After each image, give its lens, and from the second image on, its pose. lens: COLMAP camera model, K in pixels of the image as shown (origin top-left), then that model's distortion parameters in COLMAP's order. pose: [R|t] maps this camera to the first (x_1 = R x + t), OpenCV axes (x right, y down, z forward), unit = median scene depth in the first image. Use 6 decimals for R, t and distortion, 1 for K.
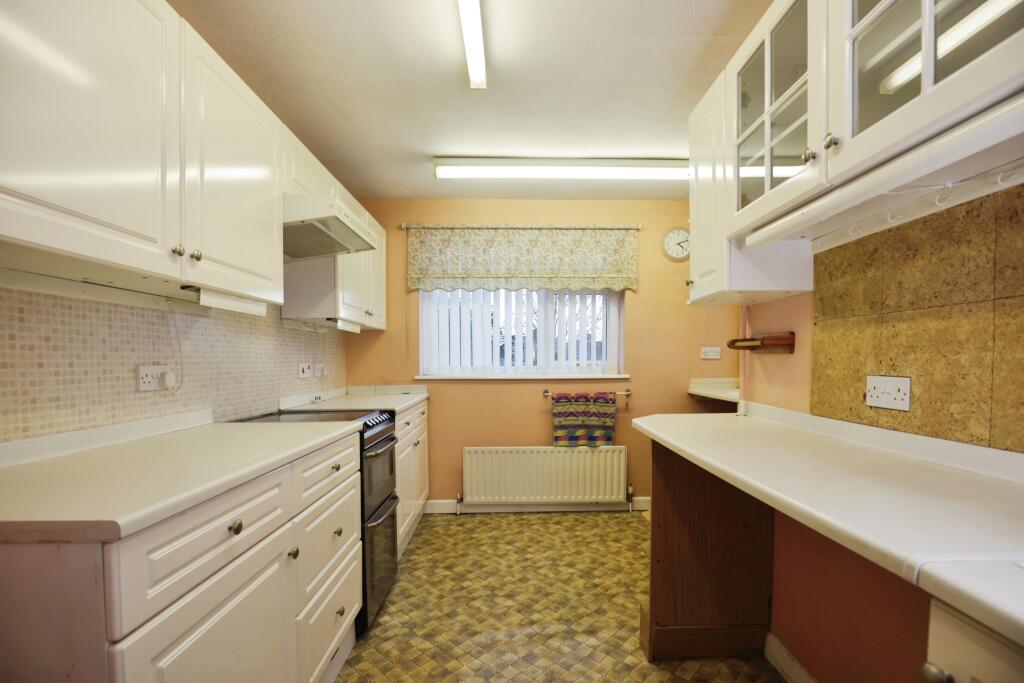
lens RADIAL K [[468.9, 0, 514.8], [0, 468.9, 357.0], [0, 0, 1]] dist [-0.001343, 0.000012]
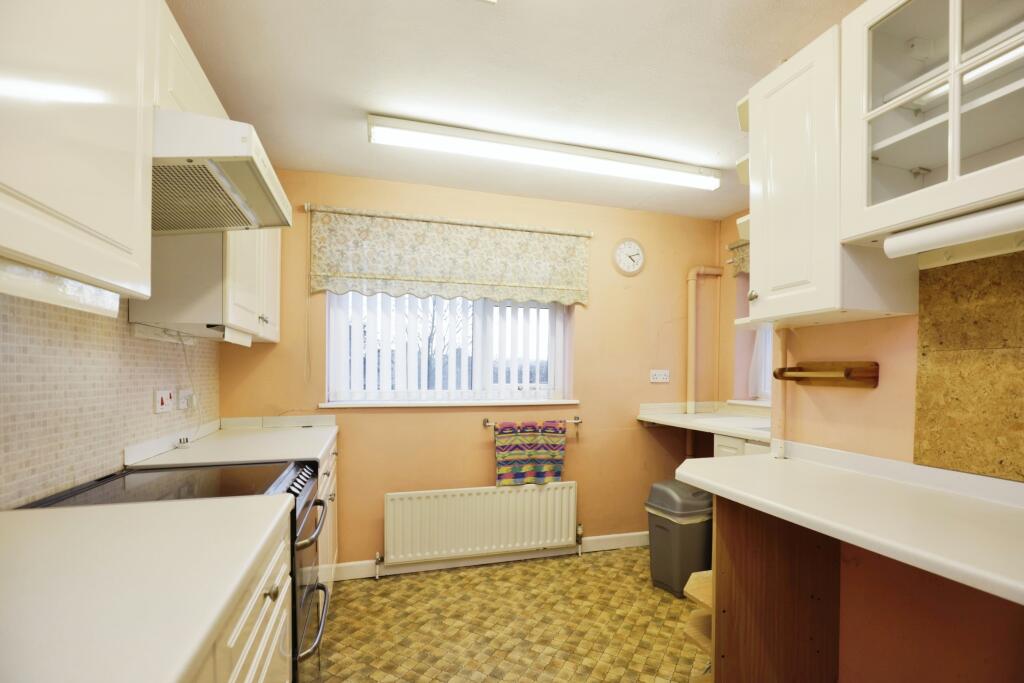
lens RADIAL K [[472.5, 0, 513.3], [0, 472.5, 369.5], [0, 0, 1]] dist [-0.018460, 0.000425]
pose [[0.963434, 0.010795, 0.267730, -0.116604], [-0.009605, 0.999937, -0.005755, -0.014055], [-0.267775, 0.002973, 0.963477, 0.176529]]
